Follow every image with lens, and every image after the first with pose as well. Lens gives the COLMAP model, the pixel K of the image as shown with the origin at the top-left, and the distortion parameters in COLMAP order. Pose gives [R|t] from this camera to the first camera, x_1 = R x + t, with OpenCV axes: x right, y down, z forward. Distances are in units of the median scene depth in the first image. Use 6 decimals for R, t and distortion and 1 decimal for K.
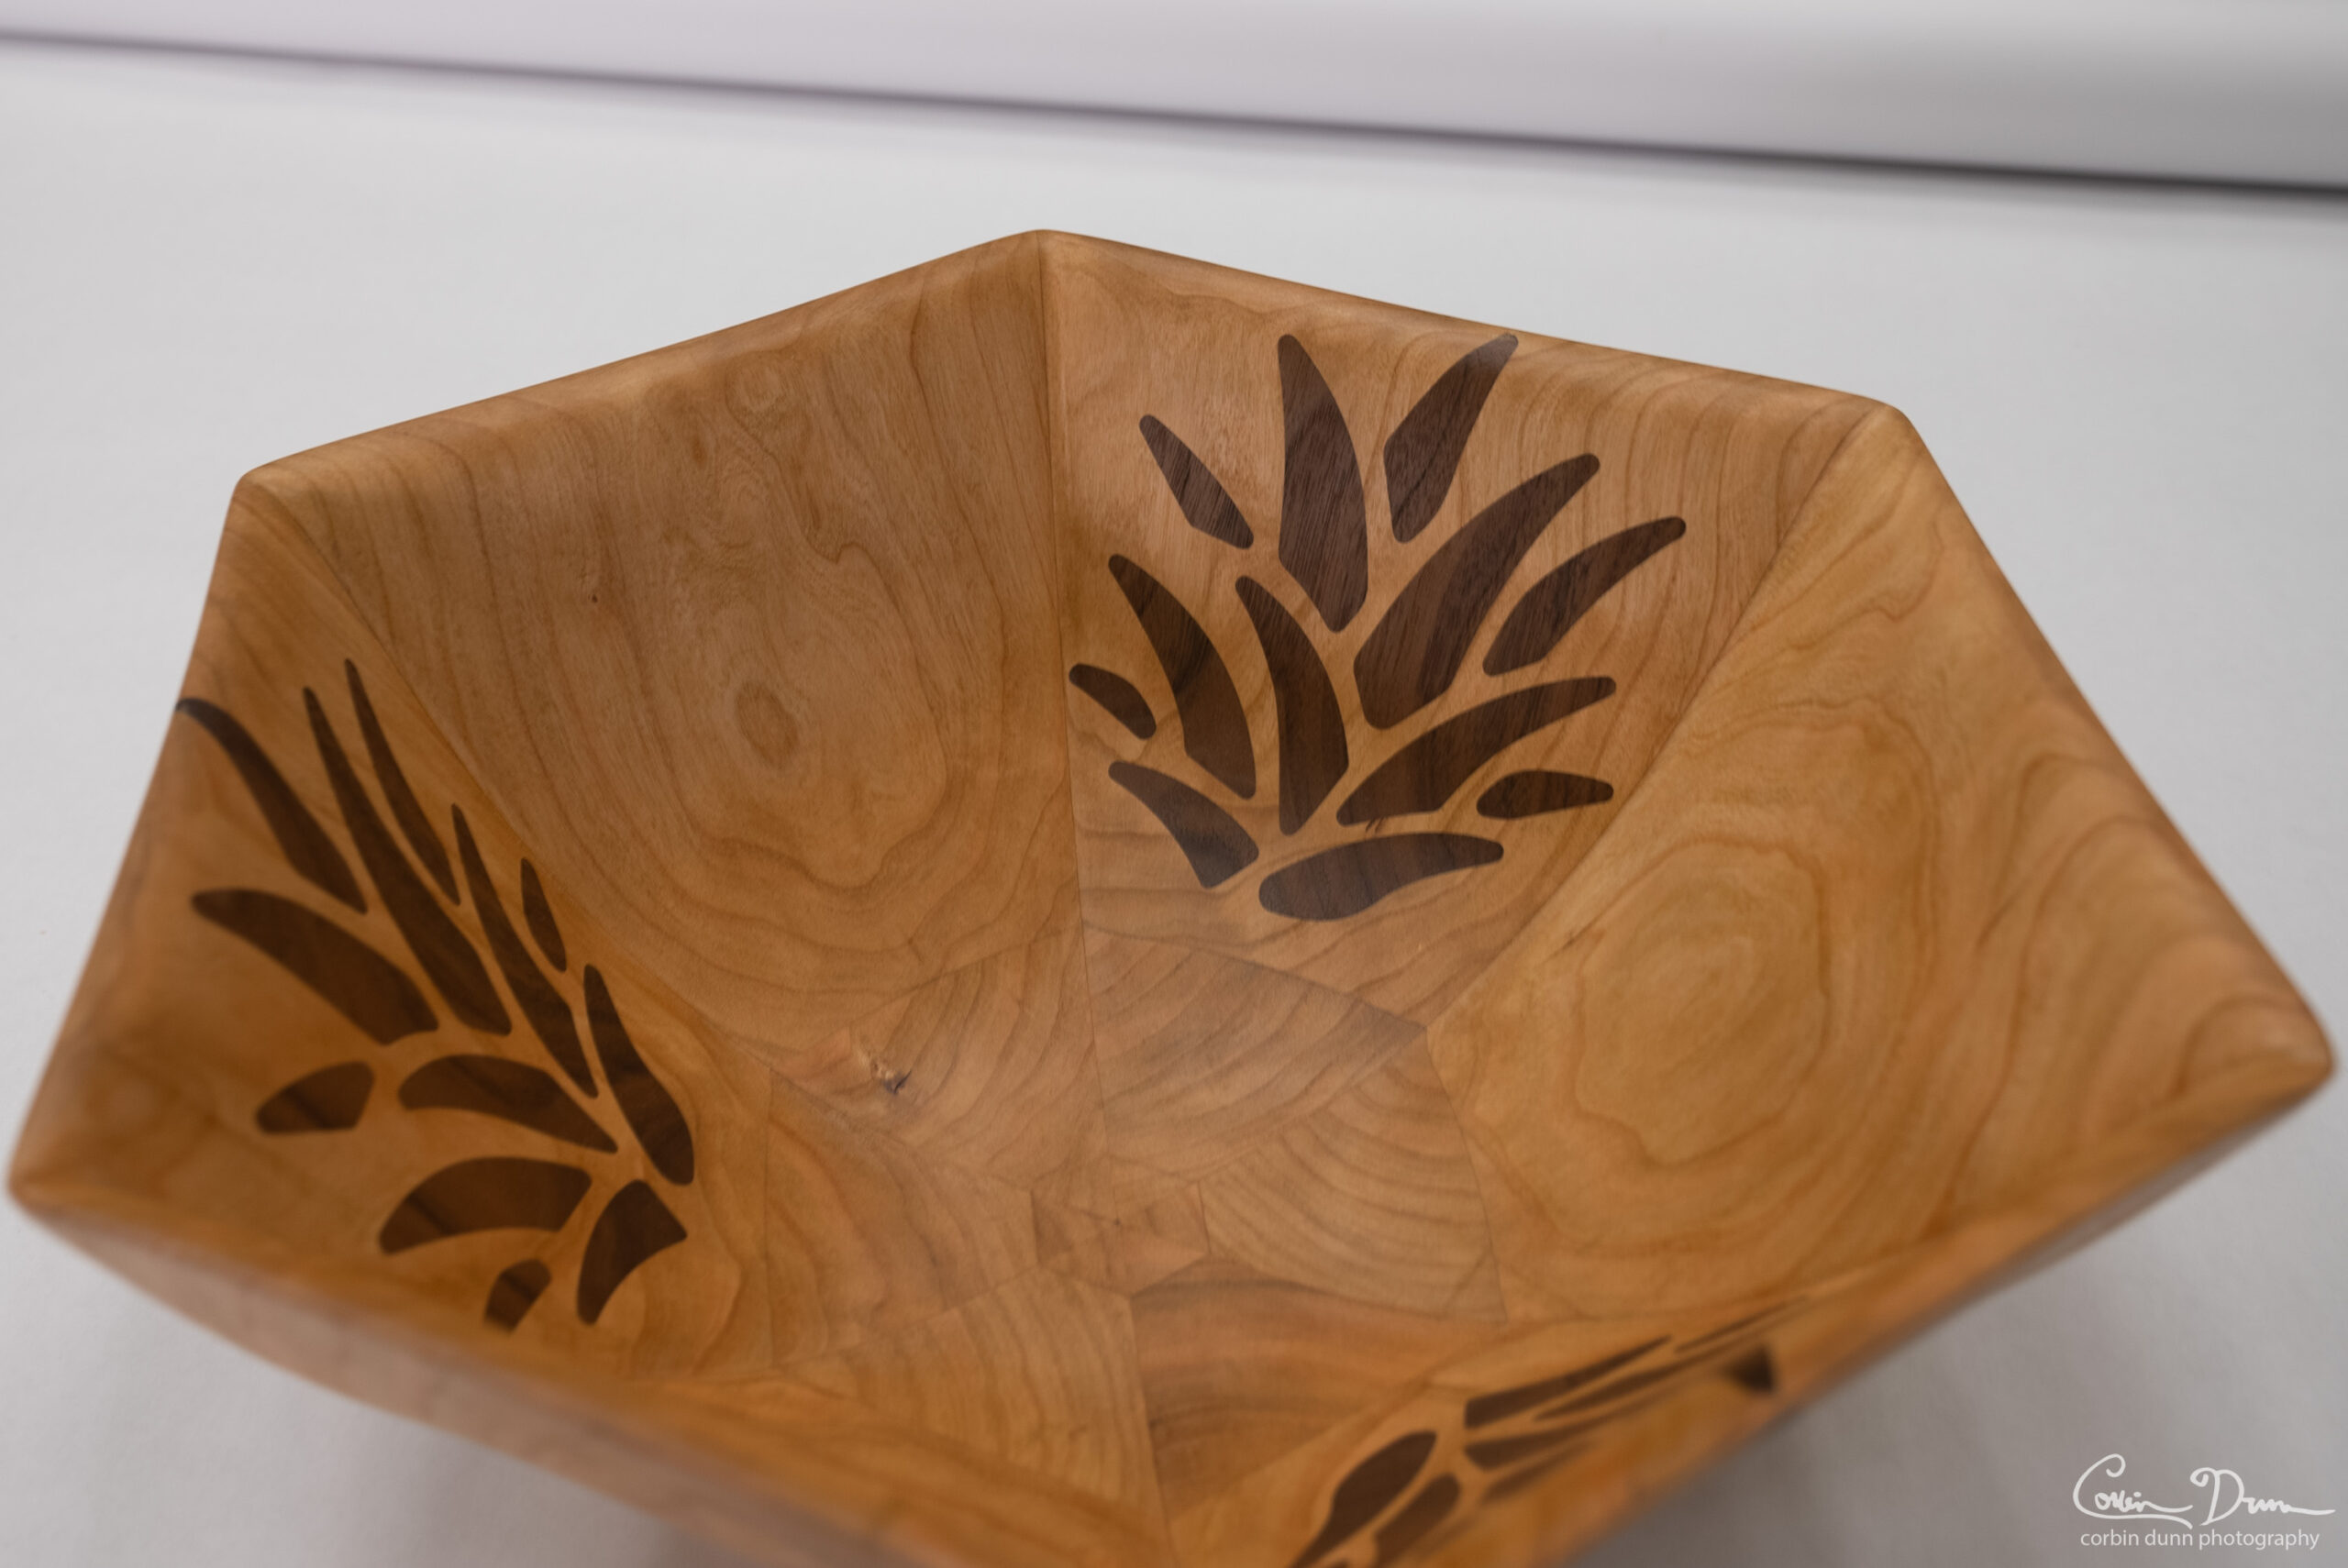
lens RADIAL K [[2696.2, 0, 1008.6], [0, 2696.2, 663.9], [0, 0, 1]] dist [-0.003258, 0.003605]
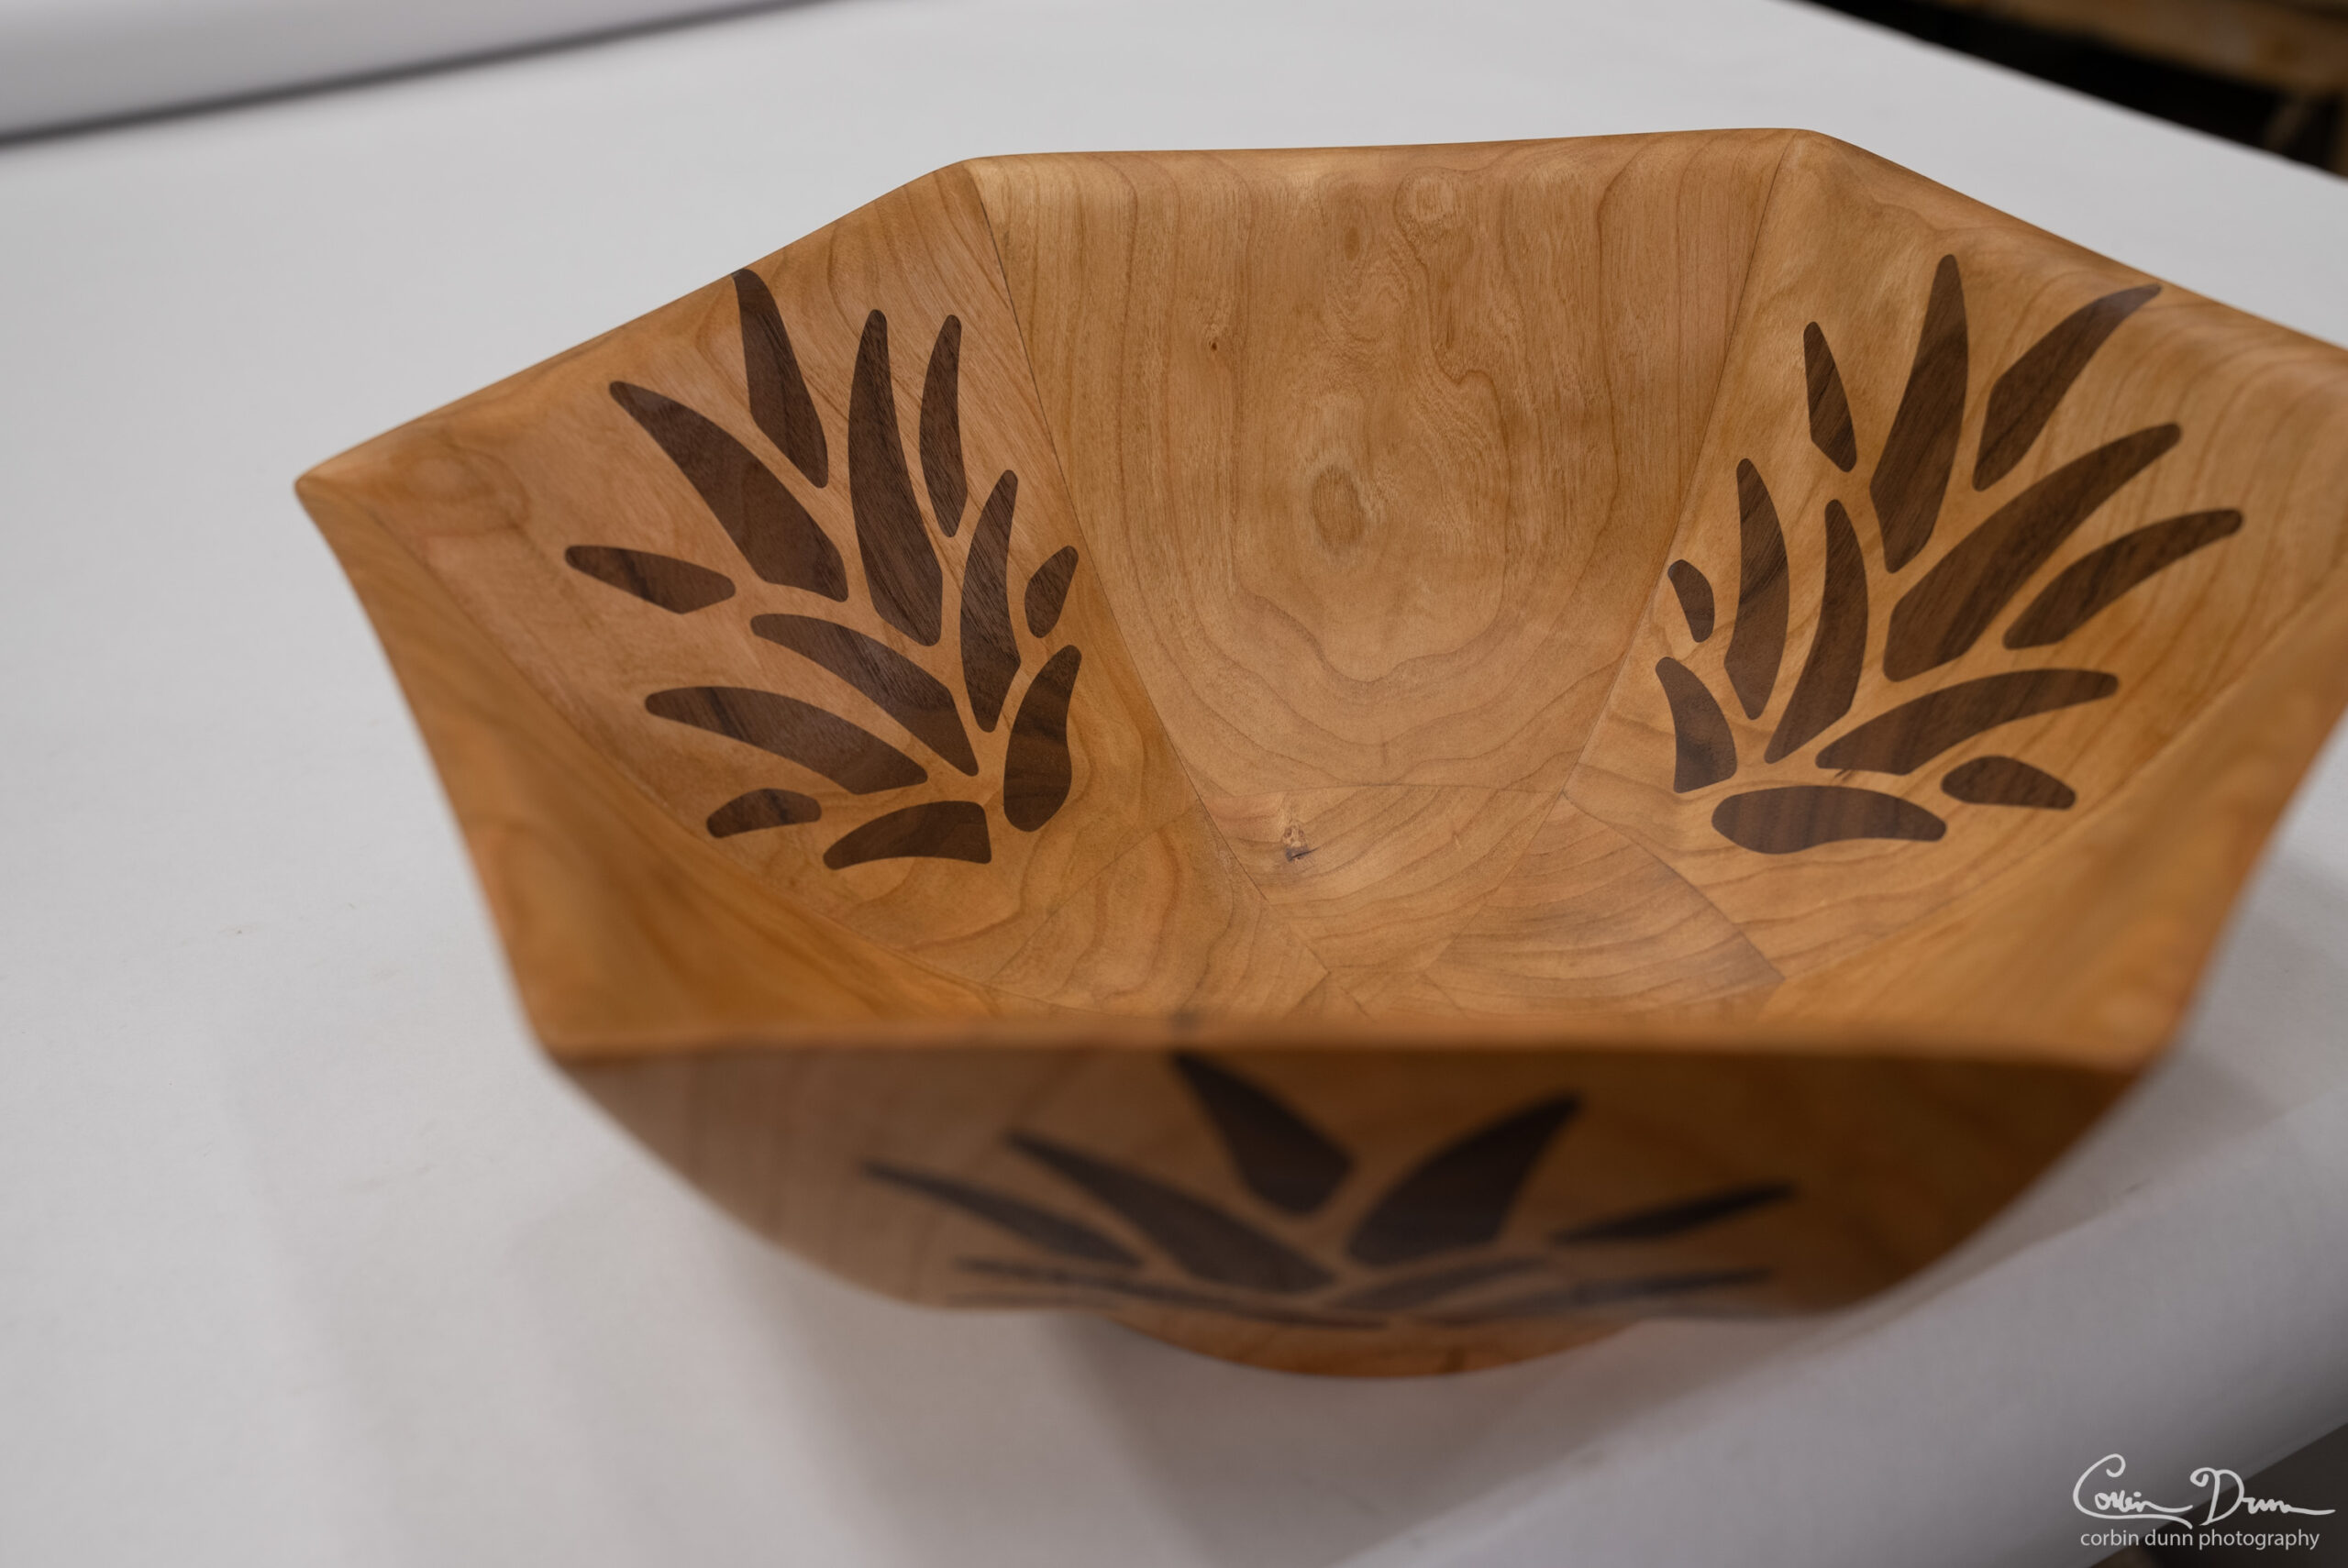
lens RADIAL K [[2573.0, 0, 1174.0], [0, 2573.0, 784.0], [0, 0, 1]] dist [0.014269, 0.022730]
pose [[0.779535, 0.297736, -0.551070, 0.451266], [-0.313469, 0.947139, 0.068298, 0.075926], [0.542274, 0.119503, 0.831660, 0.141785]]
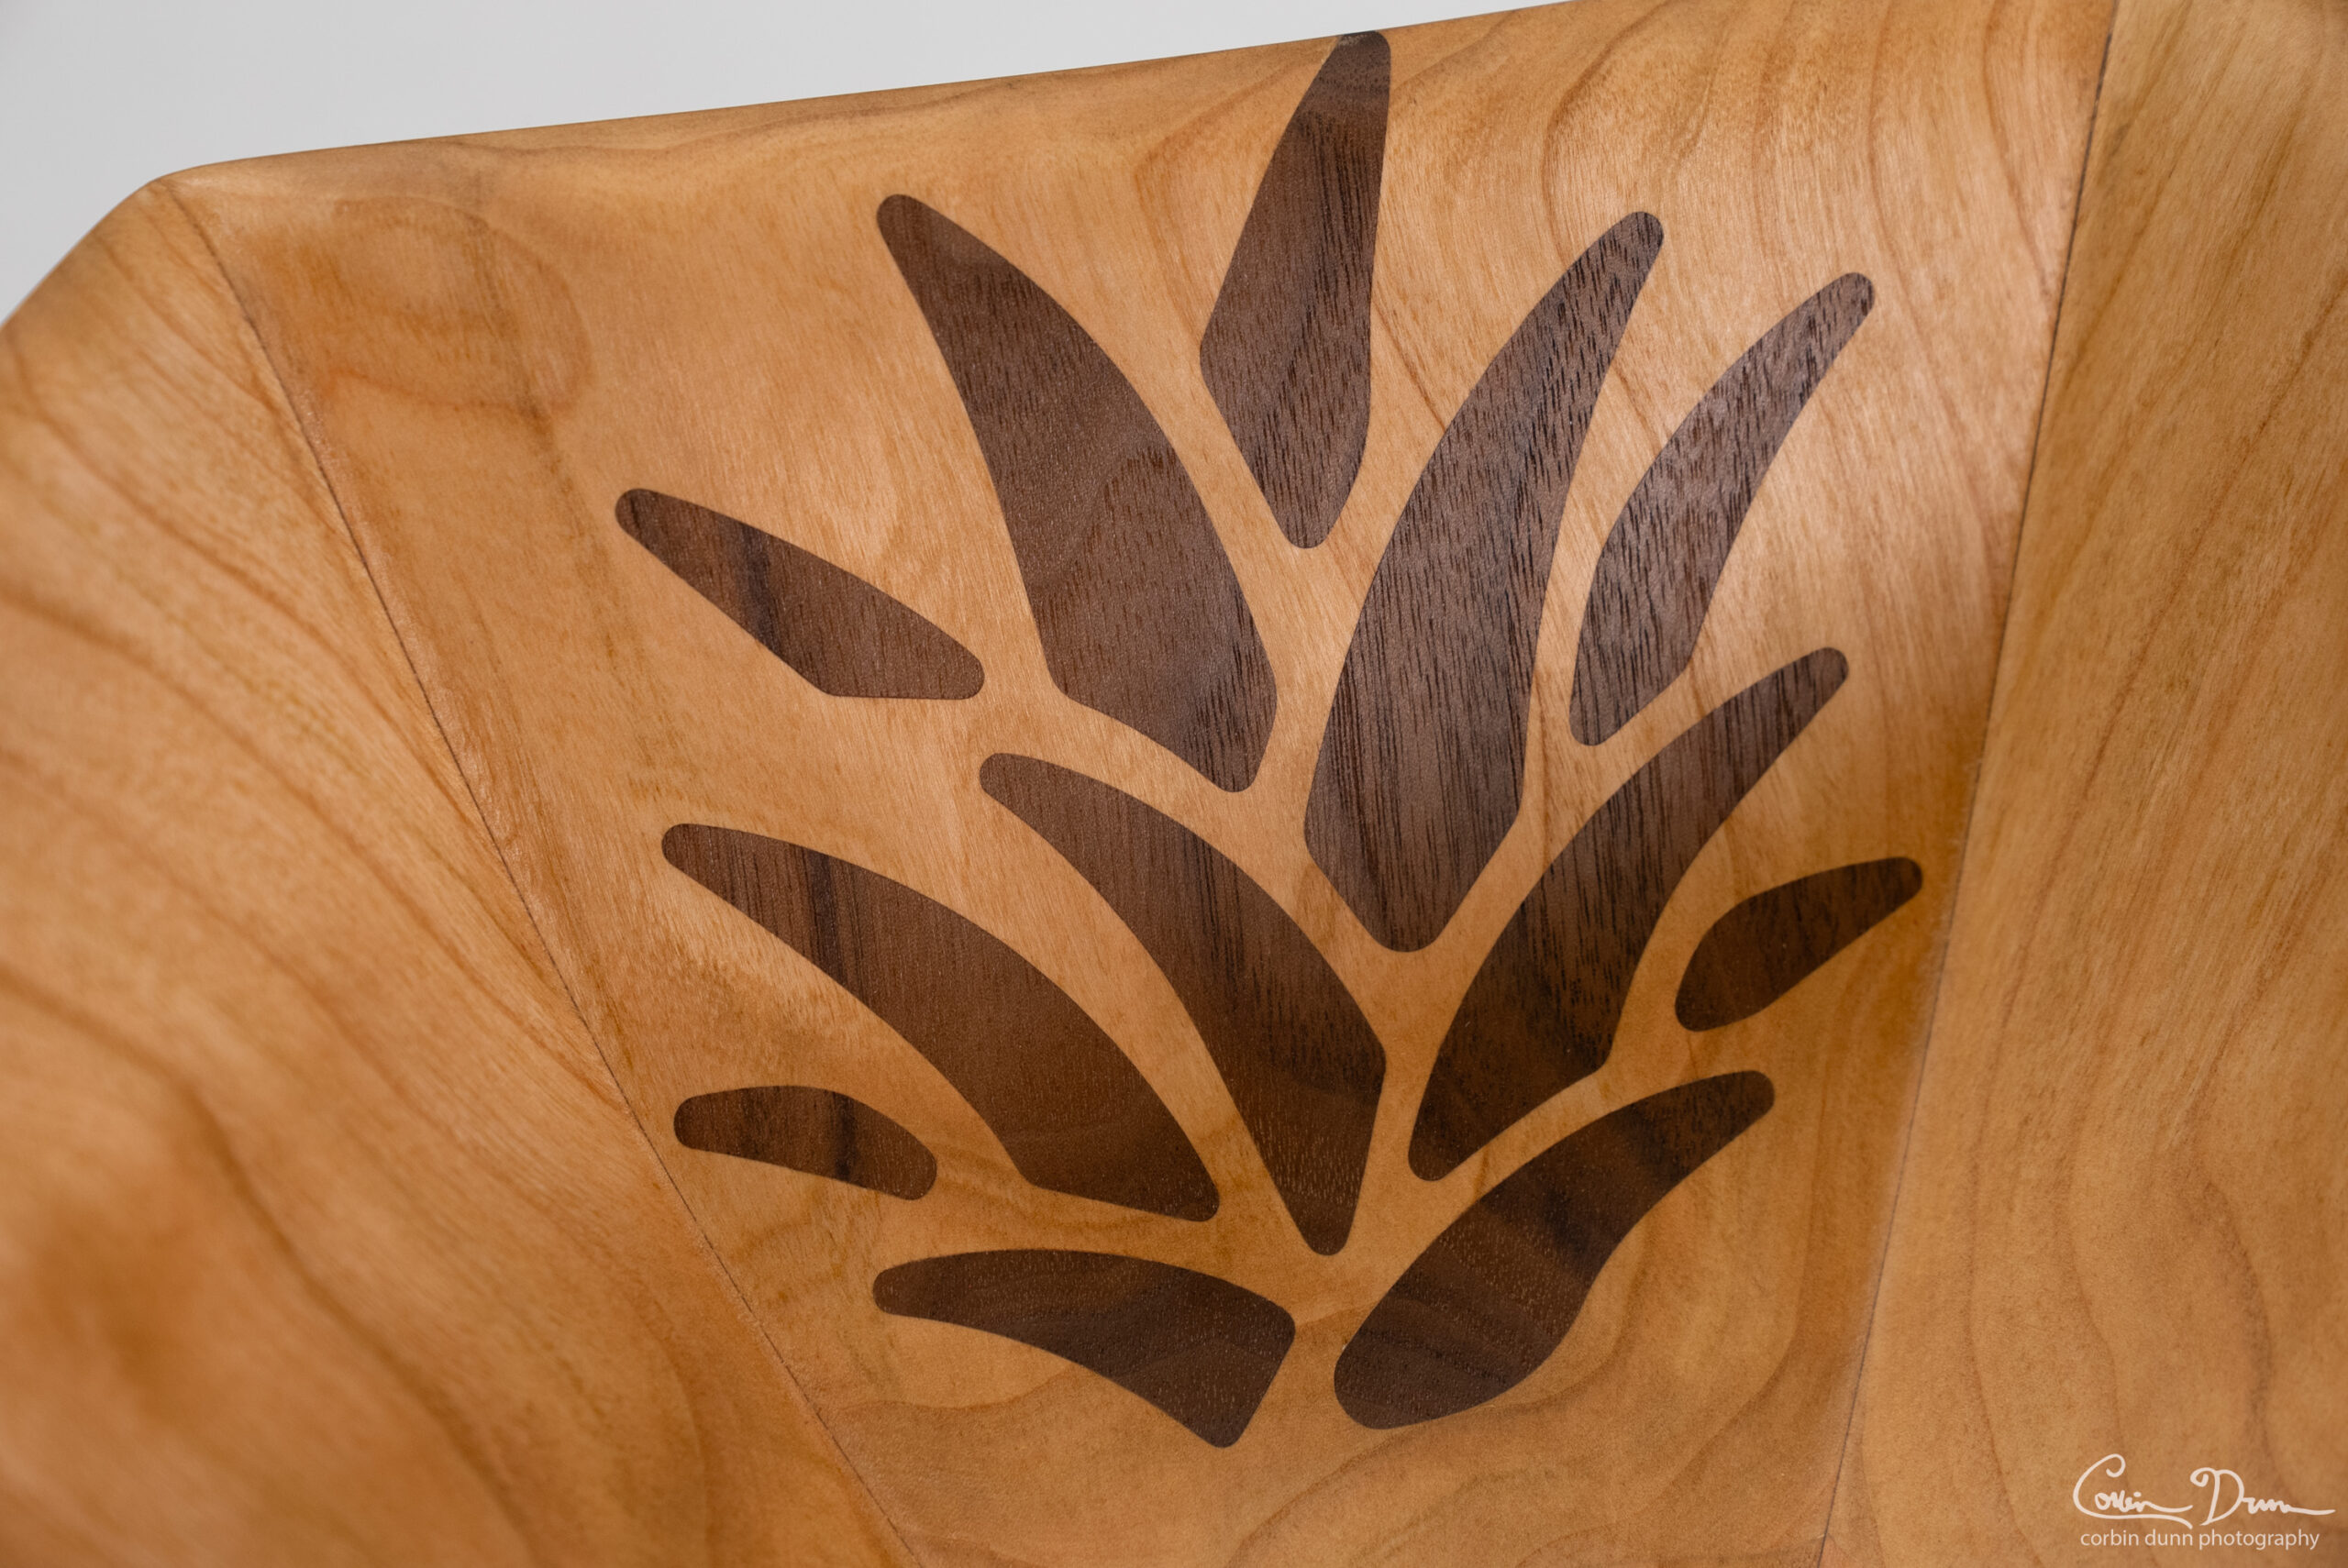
lens RADIAL K [[4455.0, 0, 1174.0], [0, 4455.0, 784.0], [0, 0, 1]] dist [0.228240, -0.063304]
pose [[0.126683, 0.615623, -0.777792, 0.404457], [-0.539032, 0.700958, 0.467014, -0.232759], [0.832704, 0.360092, 0.420640, 0.523136]]
